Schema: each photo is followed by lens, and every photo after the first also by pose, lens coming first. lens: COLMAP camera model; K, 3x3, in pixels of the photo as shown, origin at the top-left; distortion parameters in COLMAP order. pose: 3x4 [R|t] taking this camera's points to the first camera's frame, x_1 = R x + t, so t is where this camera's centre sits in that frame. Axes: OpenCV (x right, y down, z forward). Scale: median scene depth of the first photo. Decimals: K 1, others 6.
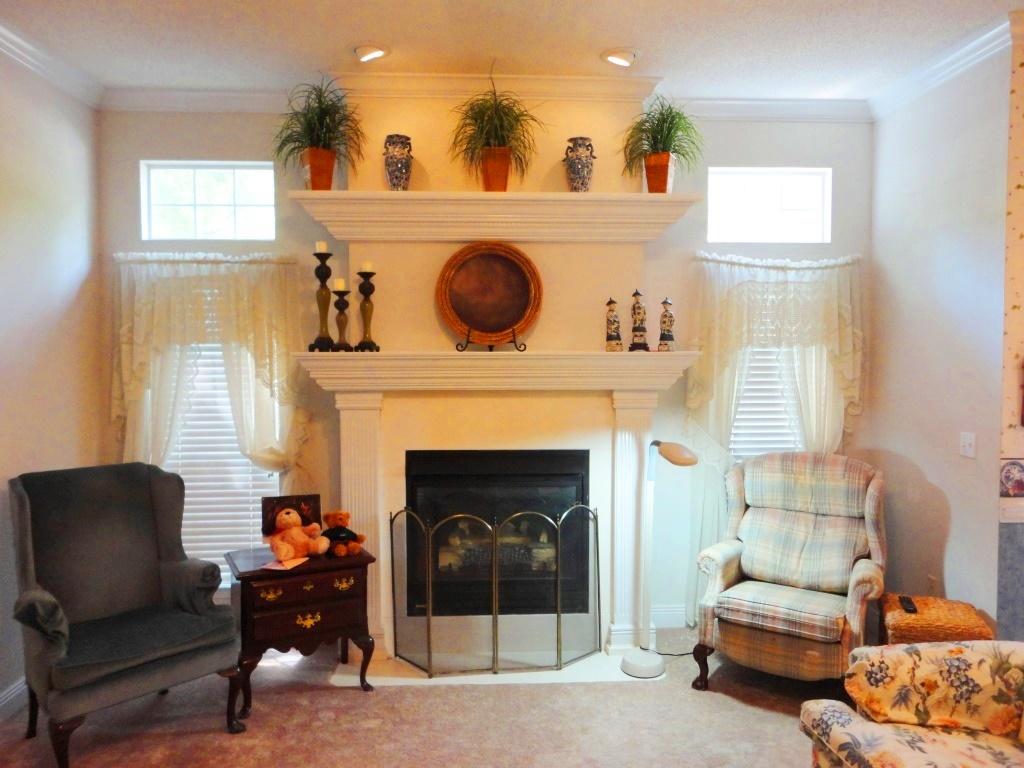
lens RADIAL K [[747.0, 0, 514.2], [0, 747.0, 378.9], [0, 0, 1]] dist [0.005883, -0.008595]
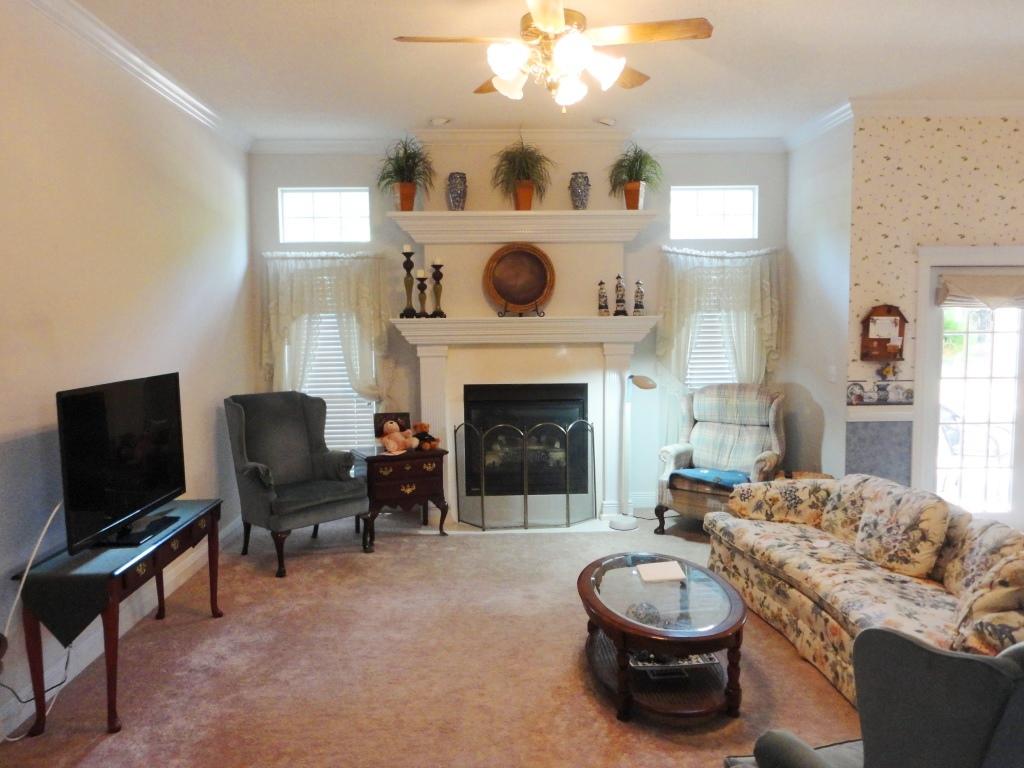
lens RADIAL K [[747.0, 0, 515.5], [0, 747.0, 378.3], [0, 0, 1]] dist [0.005883, -0.008595]
pose [[0.999847, -0.008666, -0.015196, -0.020489], [0.009228, 0.999261, 0.037302, 0.029936], [0.014862, -0.037437, 0.999188, -0.496661]]
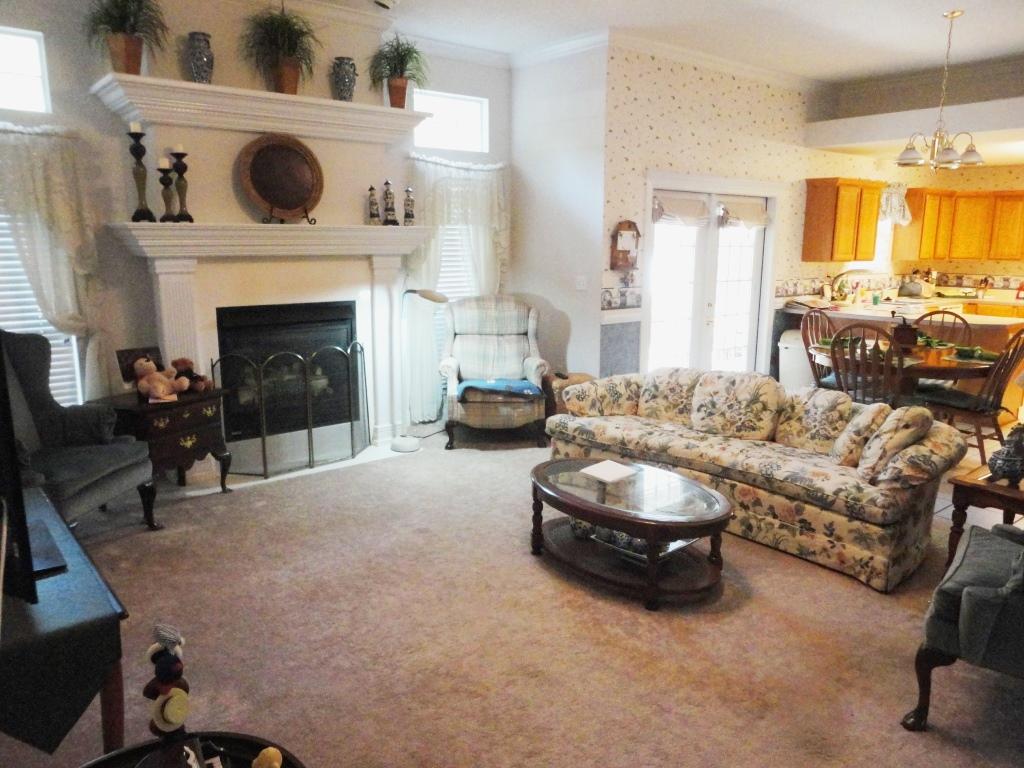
lens RADIAL K [[747.0, 0, 513.3], [0, 747.0, 377.3], [0, 0, 1]] dist [0.005883, -0.008595]
pose [[0.803239, -0.106005, 0.586148, -0.494727], [0.020985, 0.988462, 0.150006, 0.037348], [-0.595286, -0.108191, 0.796196, -0.265349]]
